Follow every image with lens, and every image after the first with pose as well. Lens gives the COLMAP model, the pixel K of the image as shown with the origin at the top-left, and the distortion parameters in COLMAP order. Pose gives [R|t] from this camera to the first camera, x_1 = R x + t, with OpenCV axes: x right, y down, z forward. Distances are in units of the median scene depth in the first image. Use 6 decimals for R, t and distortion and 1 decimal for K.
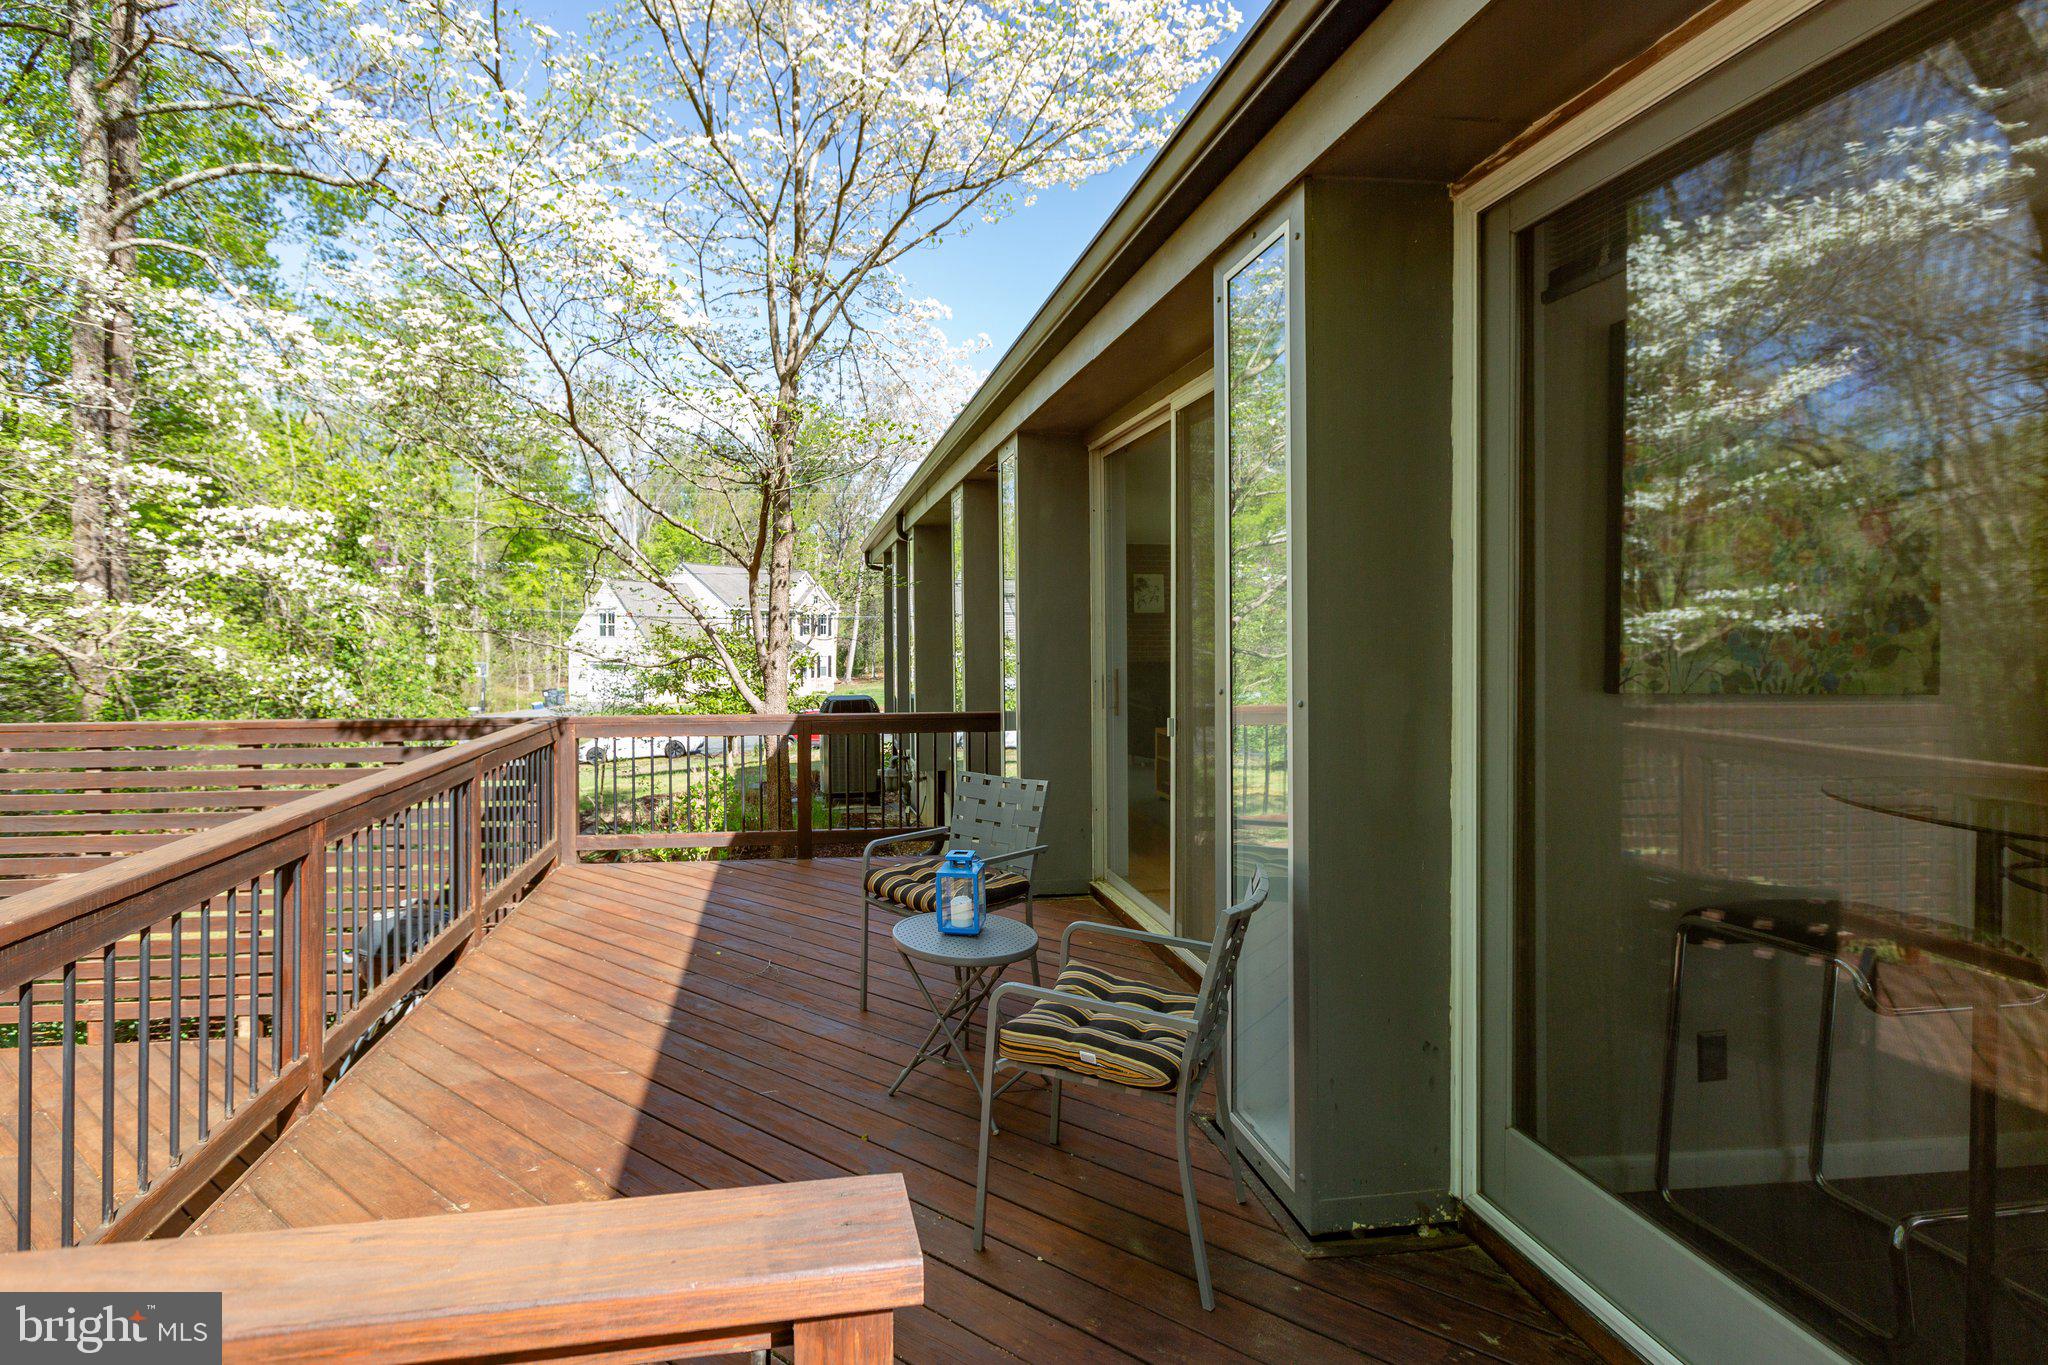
lens RADIAL K [[991.9, 0, 1010.3], [0, 991.9, 629.1], [0, 0, 1]] dist [0.001146, 0.000201]
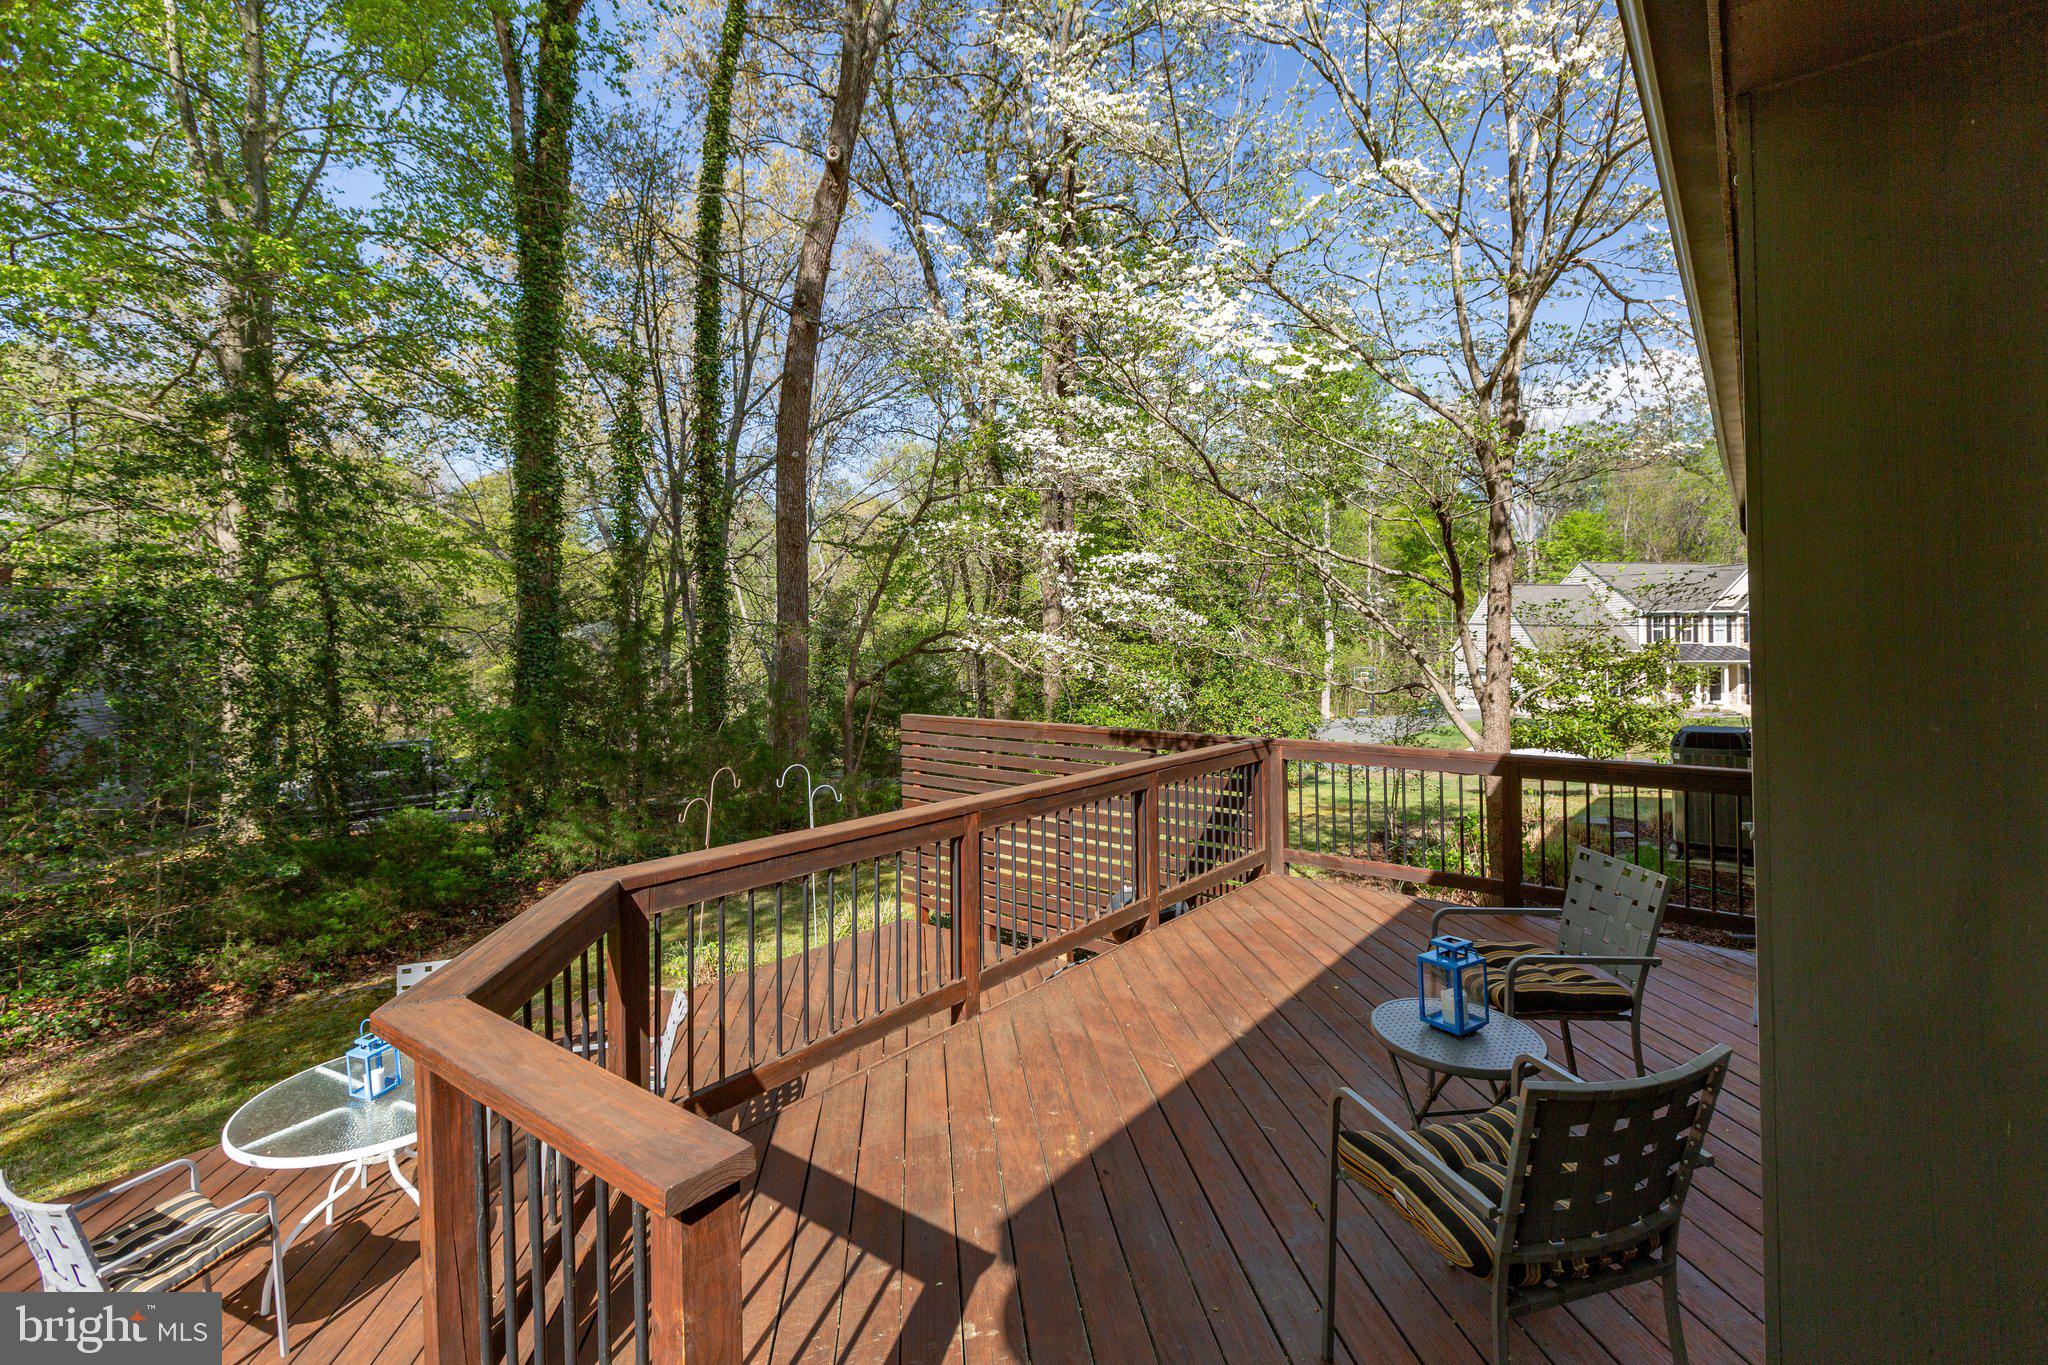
lens RADIAL K [[991.9, 0, 1010.3], [0, 991.9, 629.1], [0, 0, 1]] dist [0.001146, 0.000201]
pose [[0.663648, -0.006438, -0.748017, 0.185647], [0.002094, 0.999975, -0.006749, -0.026486], [0.748042, 0.002913, 0.663645, 0.053887]]
